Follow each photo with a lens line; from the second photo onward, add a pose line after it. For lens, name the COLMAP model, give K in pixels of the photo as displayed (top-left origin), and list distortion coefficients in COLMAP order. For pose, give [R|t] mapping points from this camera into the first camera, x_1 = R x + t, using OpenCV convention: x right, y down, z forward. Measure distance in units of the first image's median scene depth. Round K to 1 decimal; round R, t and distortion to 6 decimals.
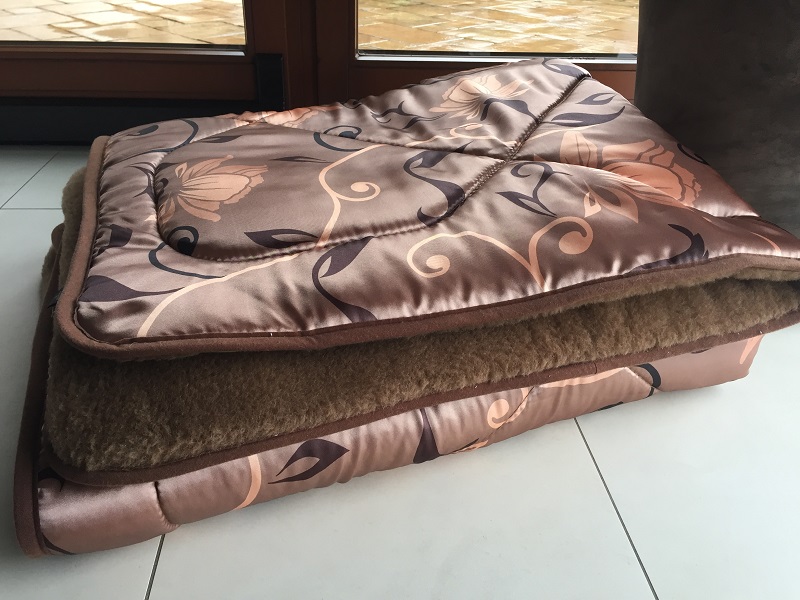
lens RADIAL K [[695.4, 0, 400.4], [0, 695.4, 300.3], [0, 0, 1]] dist [0.075766, -0.102455]
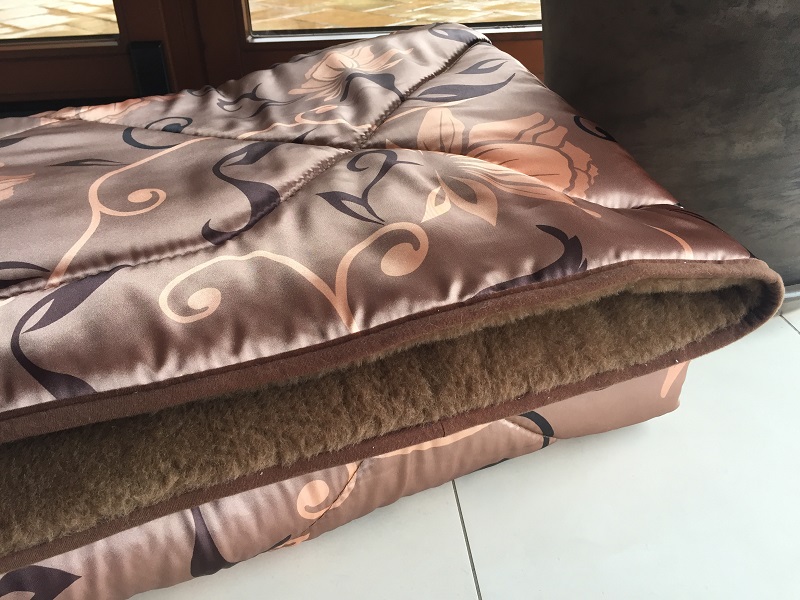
lens RADIAL K [[695.4, 0, 402.9], [0, 695.4, 303.1], [0, 0, 1]] dist [0.075766, -0.102455]
pose [[0.998279, -0.058281, -0.006507, 0.238644], [0.058359, 0.998218, 0.012430, -0.043686], [0.005771, -0.012788, 0.999902, 0.262938]]
